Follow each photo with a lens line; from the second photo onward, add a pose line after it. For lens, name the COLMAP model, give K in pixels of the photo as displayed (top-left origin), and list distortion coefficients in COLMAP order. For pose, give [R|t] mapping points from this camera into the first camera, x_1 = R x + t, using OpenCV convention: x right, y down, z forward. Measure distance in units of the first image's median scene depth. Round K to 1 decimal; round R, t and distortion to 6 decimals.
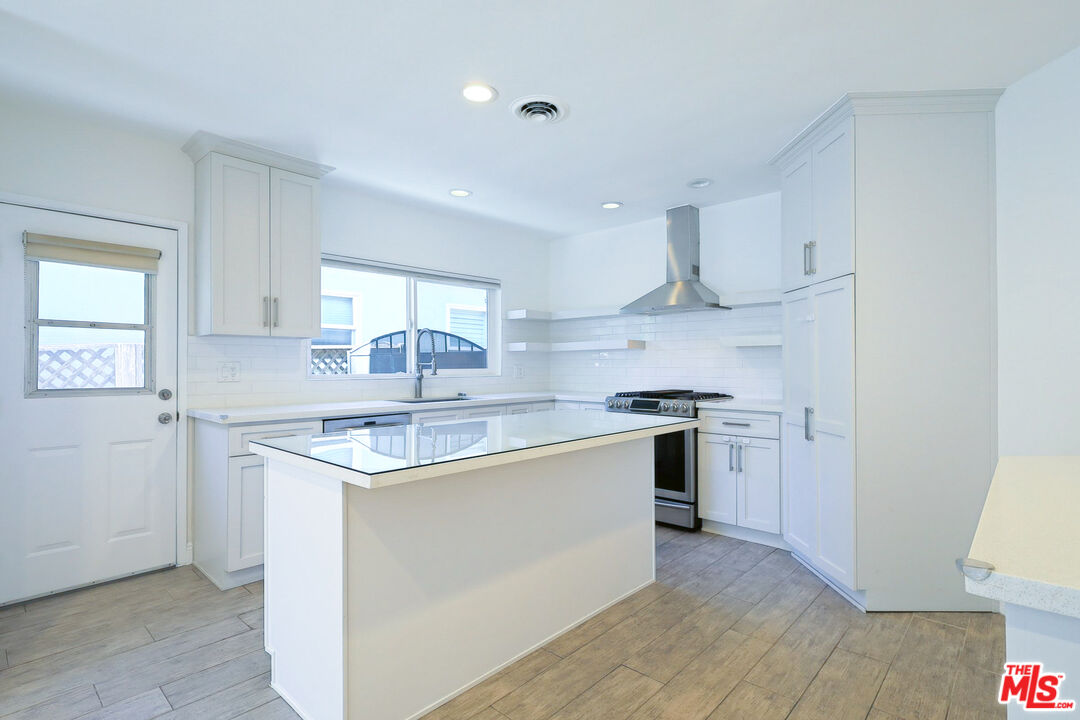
lens RADIAL K [[536.7, 0, 539.8], [0, 536.7, 361.4], [0, 0, 1]] dist [0.005573, 0.000362]
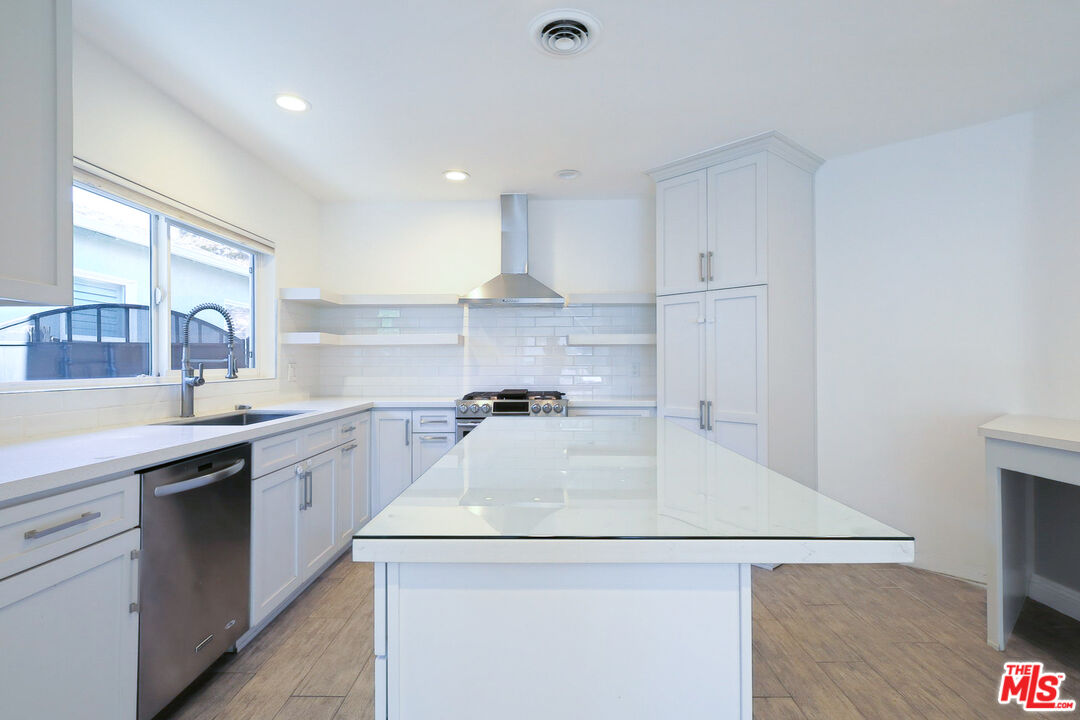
lens RADIAL K [[536.7, 0, 541.9], [0, 536.7, 362.7], [0, 0, 1]] dist [0.005573, 0.000362]
pose [[0.734038, 0.002117, 0.679105, -0.383217], [-0.002878, 0.999996, -0.000006, 0.006694], [-0.679102, -0.001950, 0.734041, 0.314924]]
